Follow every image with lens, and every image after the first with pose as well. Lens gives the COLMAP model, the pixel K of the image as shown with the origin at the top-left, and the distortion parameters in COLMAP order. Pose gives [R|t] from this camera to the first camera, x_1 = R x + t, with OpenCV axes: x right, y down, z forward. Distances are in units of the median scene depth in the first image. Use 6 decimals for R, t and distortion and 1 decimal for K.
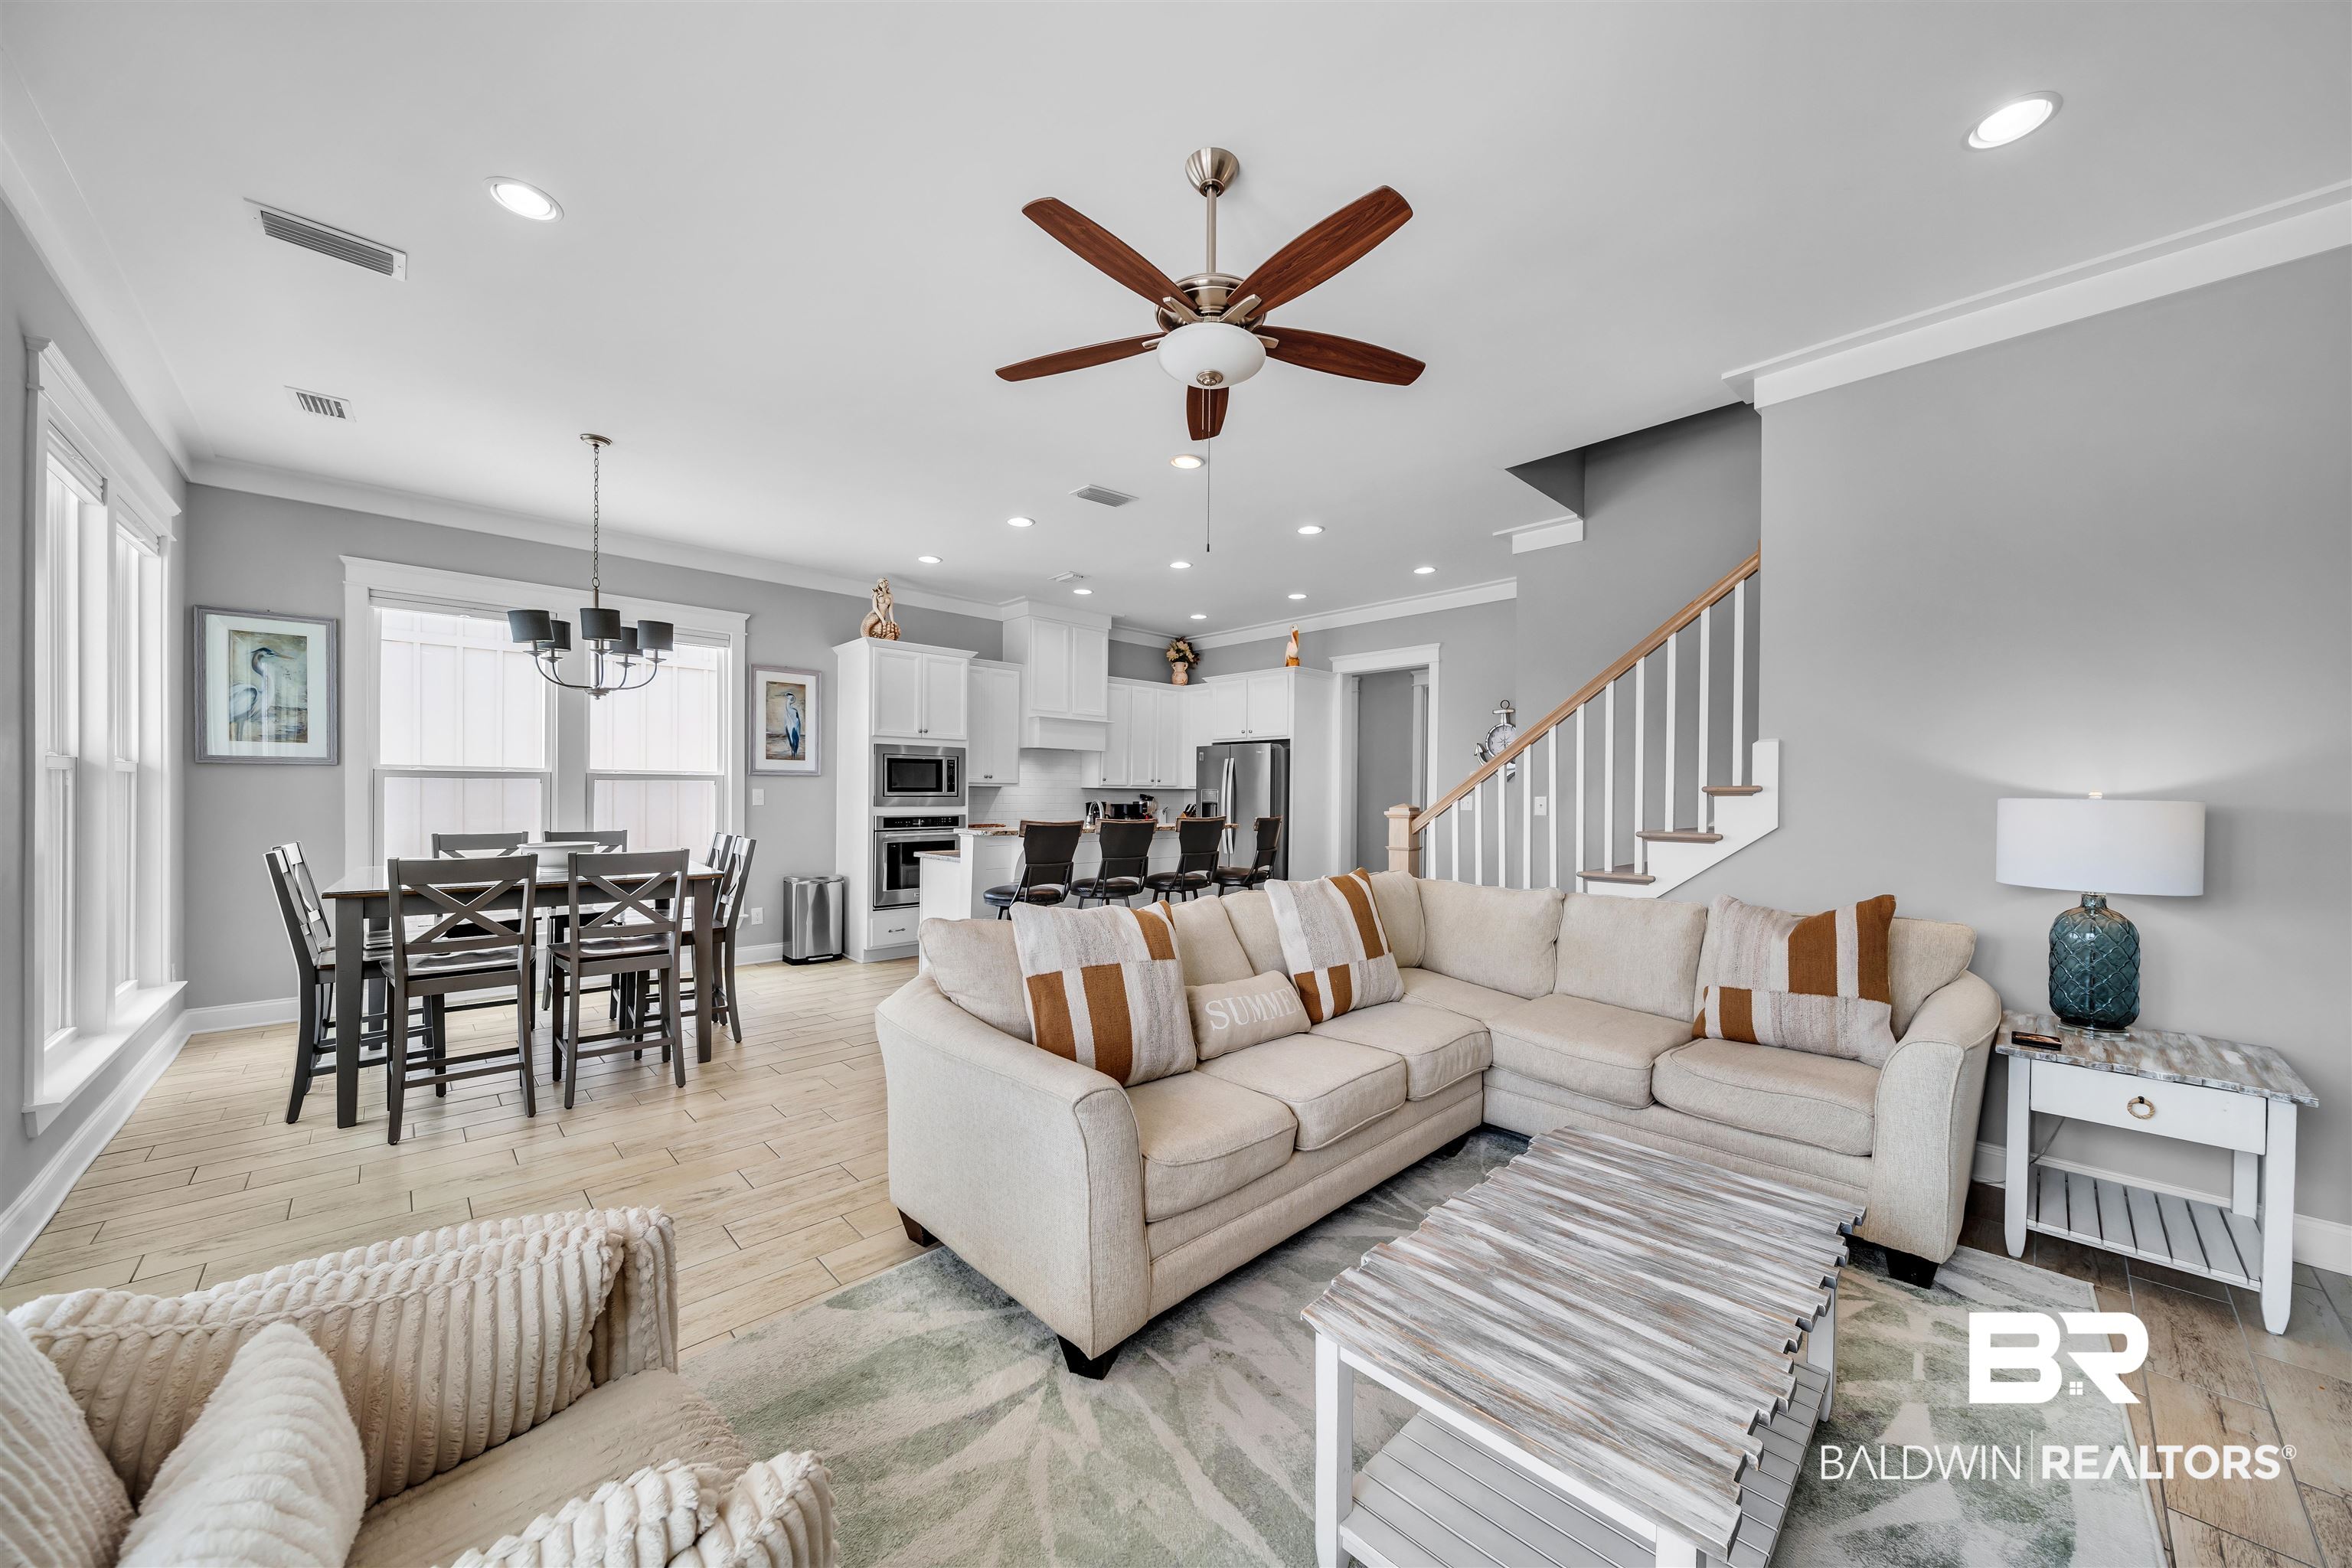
lens RADIAL K [[828.3, 0, 1172.4], [0, 828.3, 797.4], [0, 0, 1]] dist [0.000618, -0.000609]
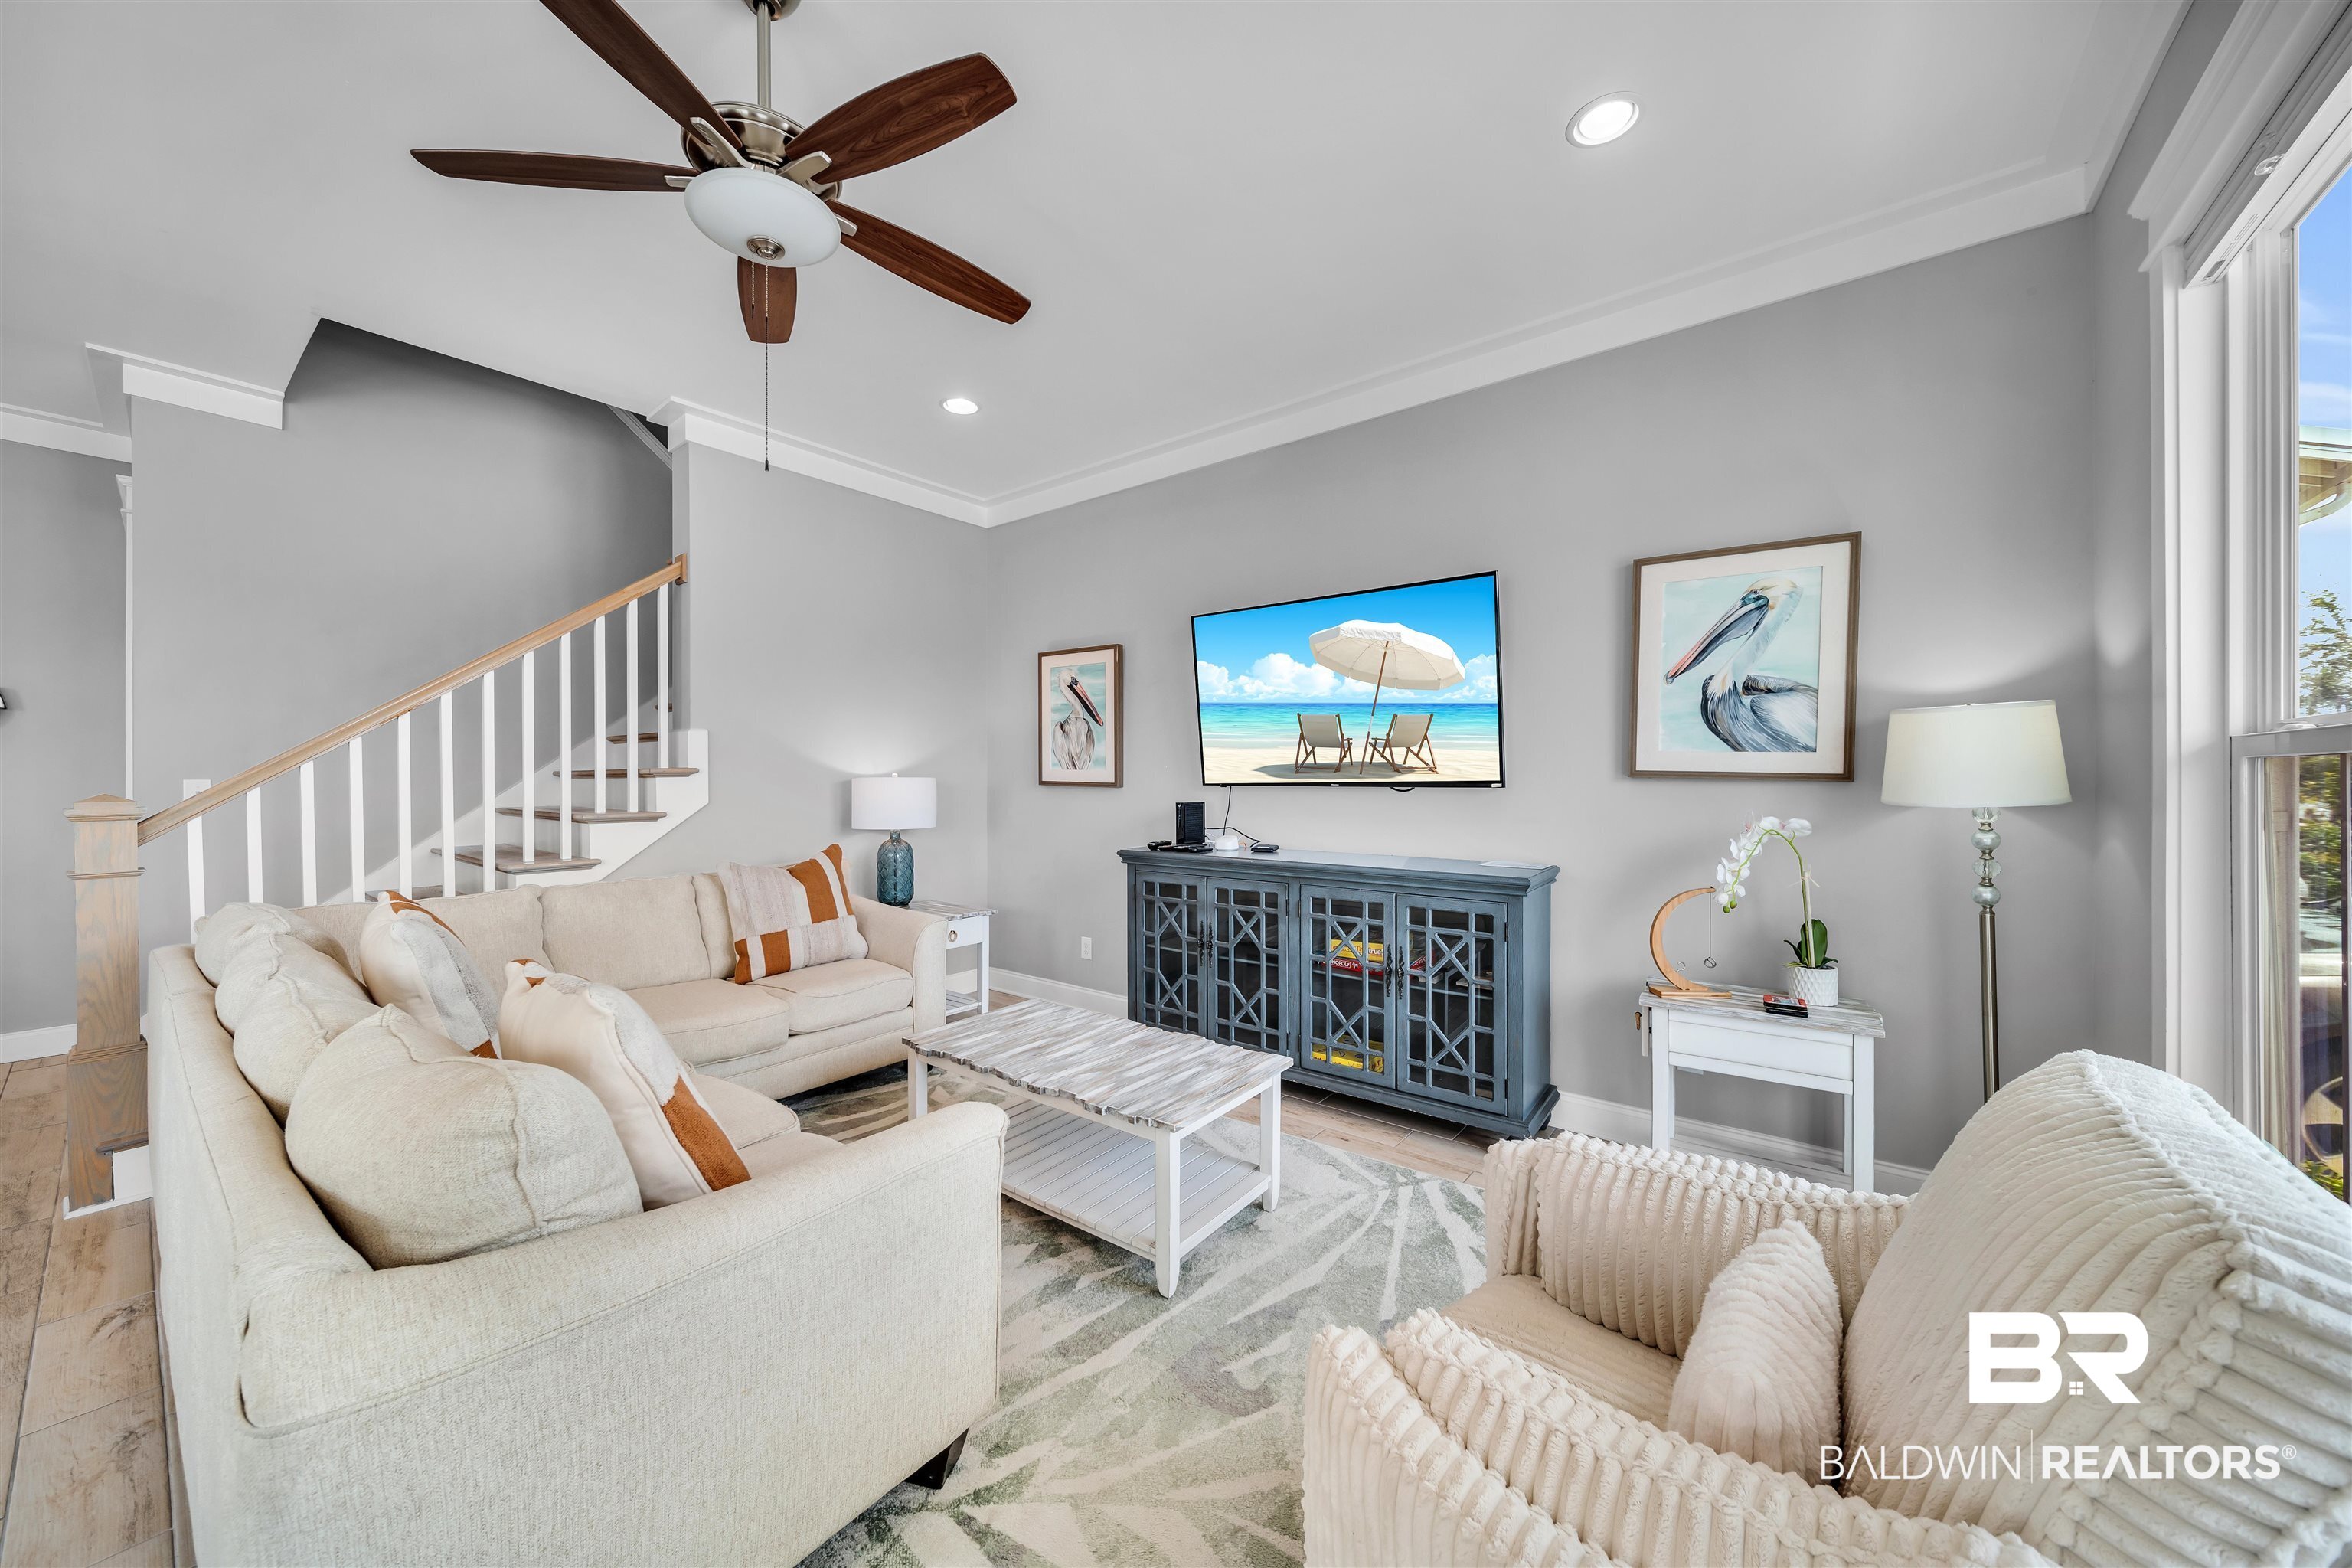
lens RADIAL K [[828.3, 0, 1180.2], [0, 828.3, 781.8], [0, 0, 1]] dist [0.000618, -0.000609]
pose [[-0.154589, -0.013402, 0.987888, -0.505116], [0.005262, 0.999883, 0.014388, -0.007807], [-0.987965, 0.007422, -0.154501, 0.467738]]
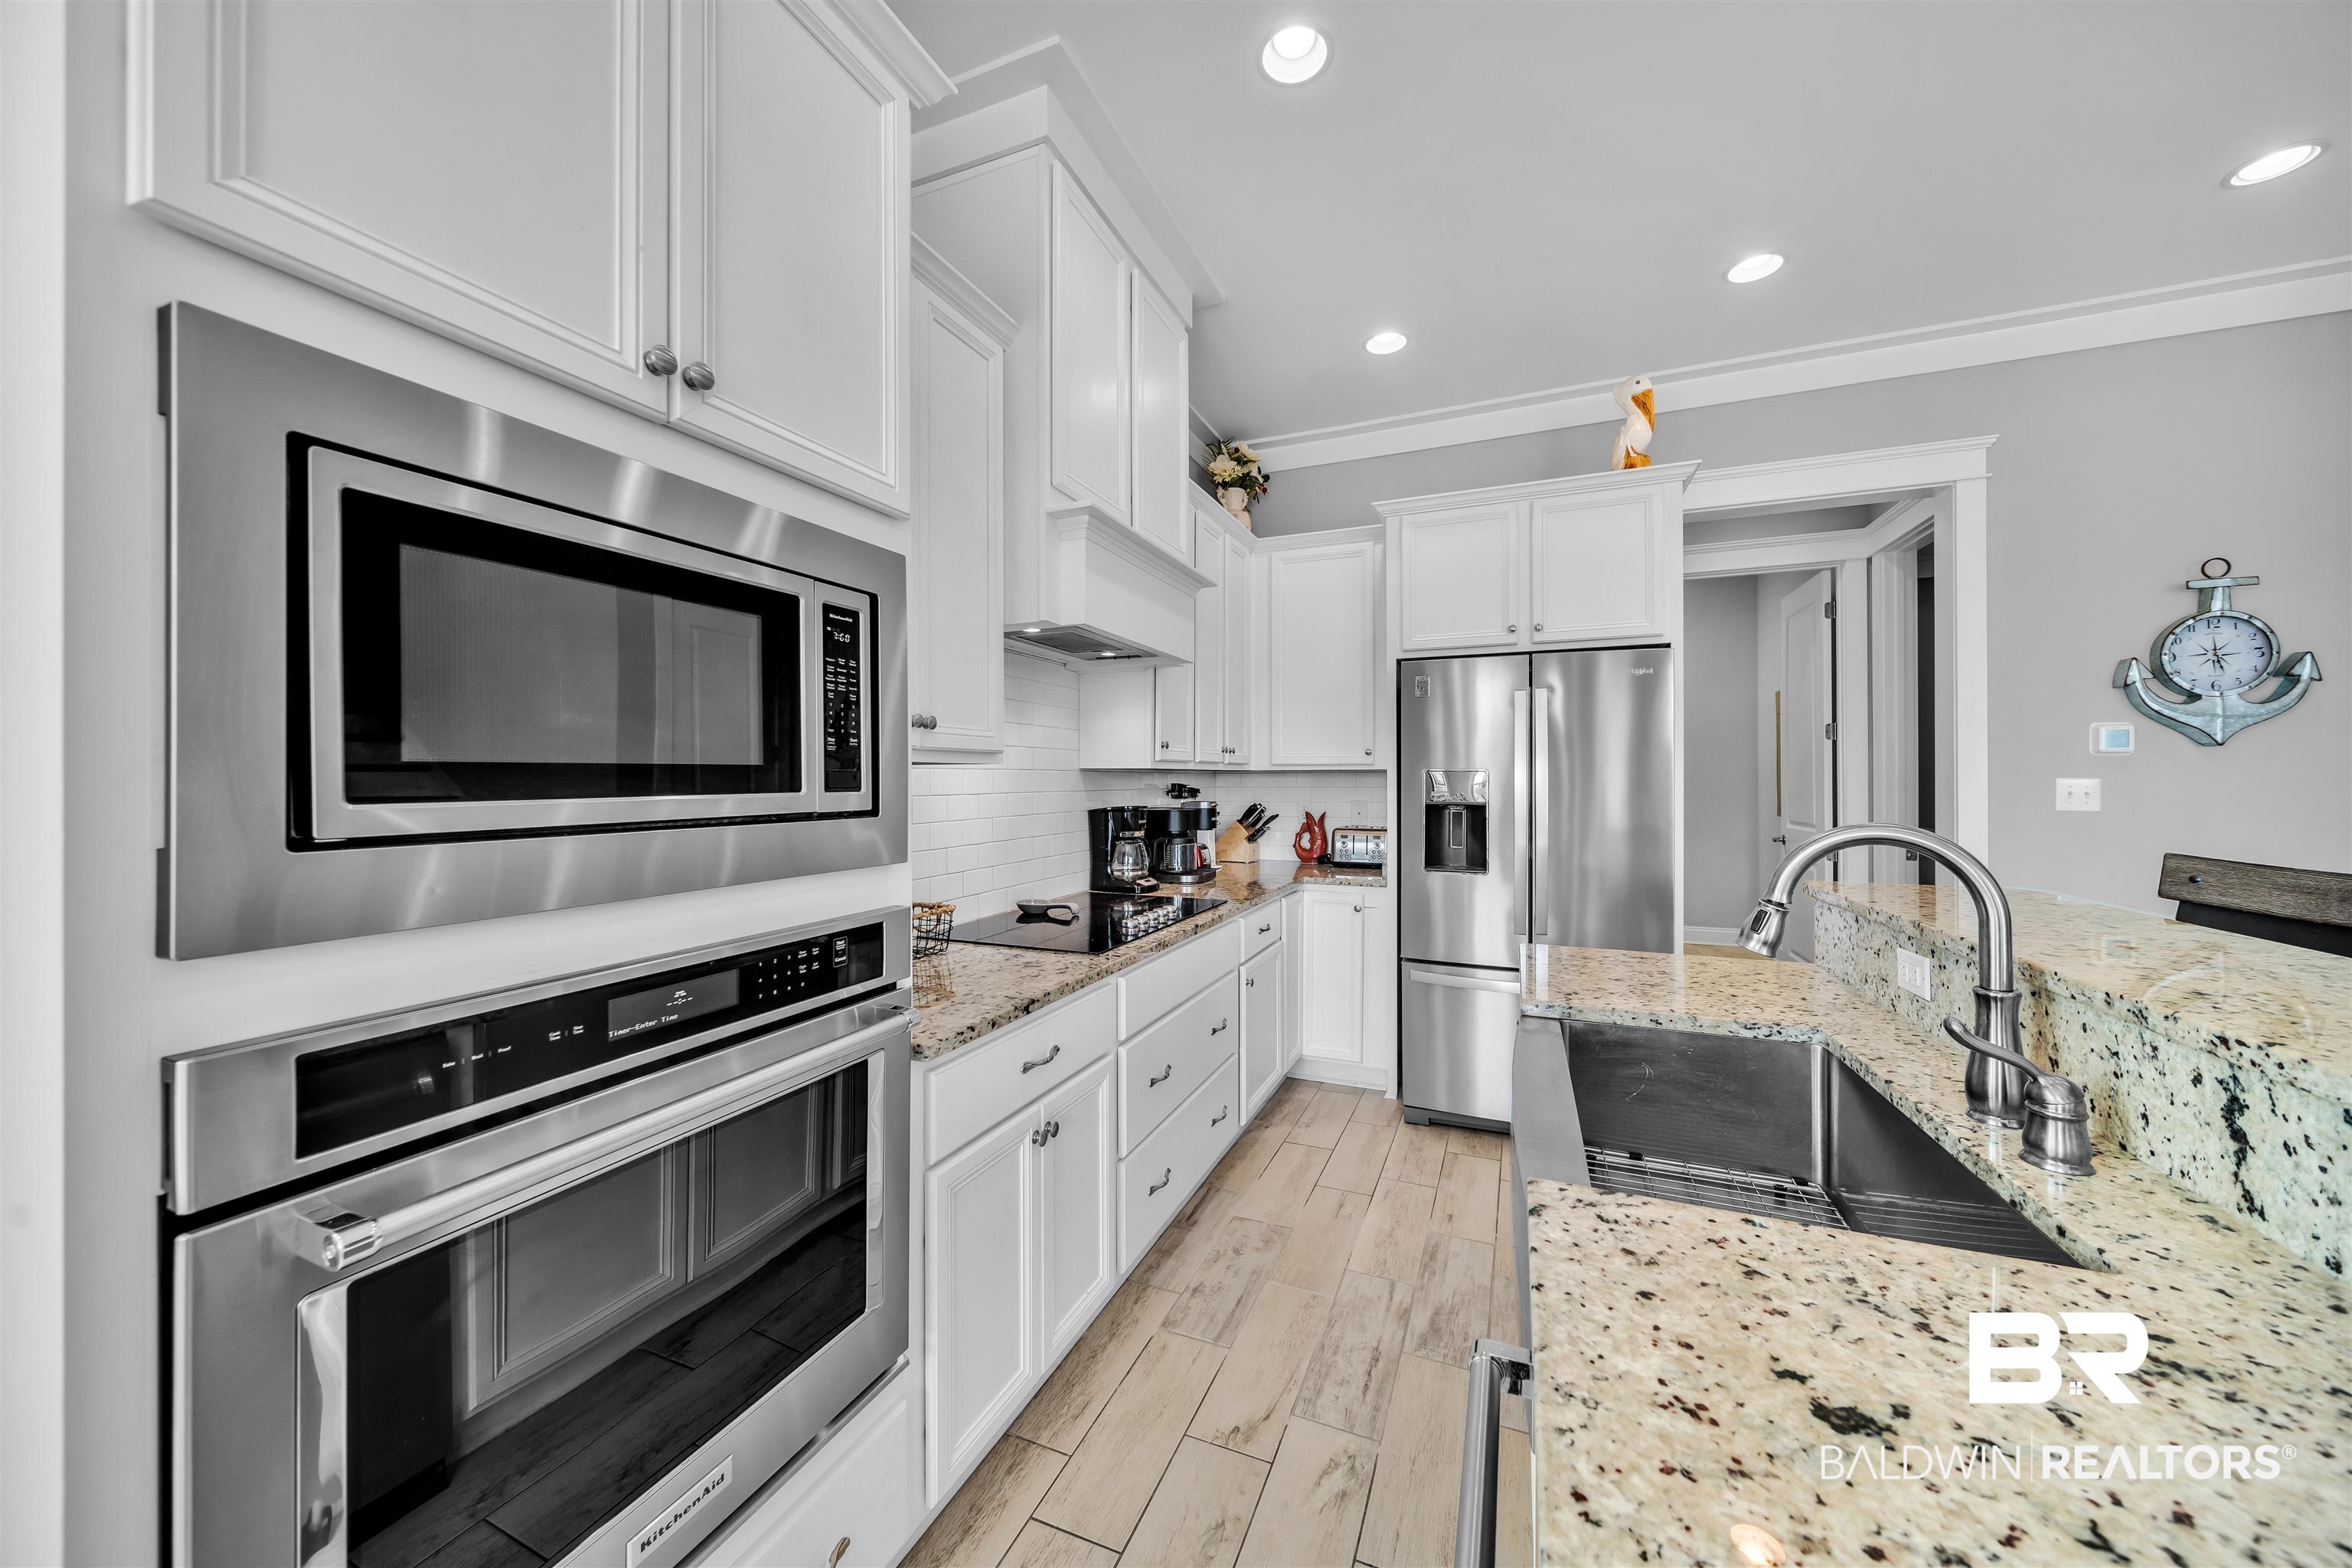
lens RADIAL K [[828.3, 0, 1181.6], [0, 828.3, 771.5], [0, 0, 1]] dist [0.000618, -0.000609]
pose [[0.913461, -0.009295, 0.406819, -0.514650], [0.014266, 0.999856, -0.009189, -0.014982], [-0.406675, 0.014197, 0.913462, 1.533521]]
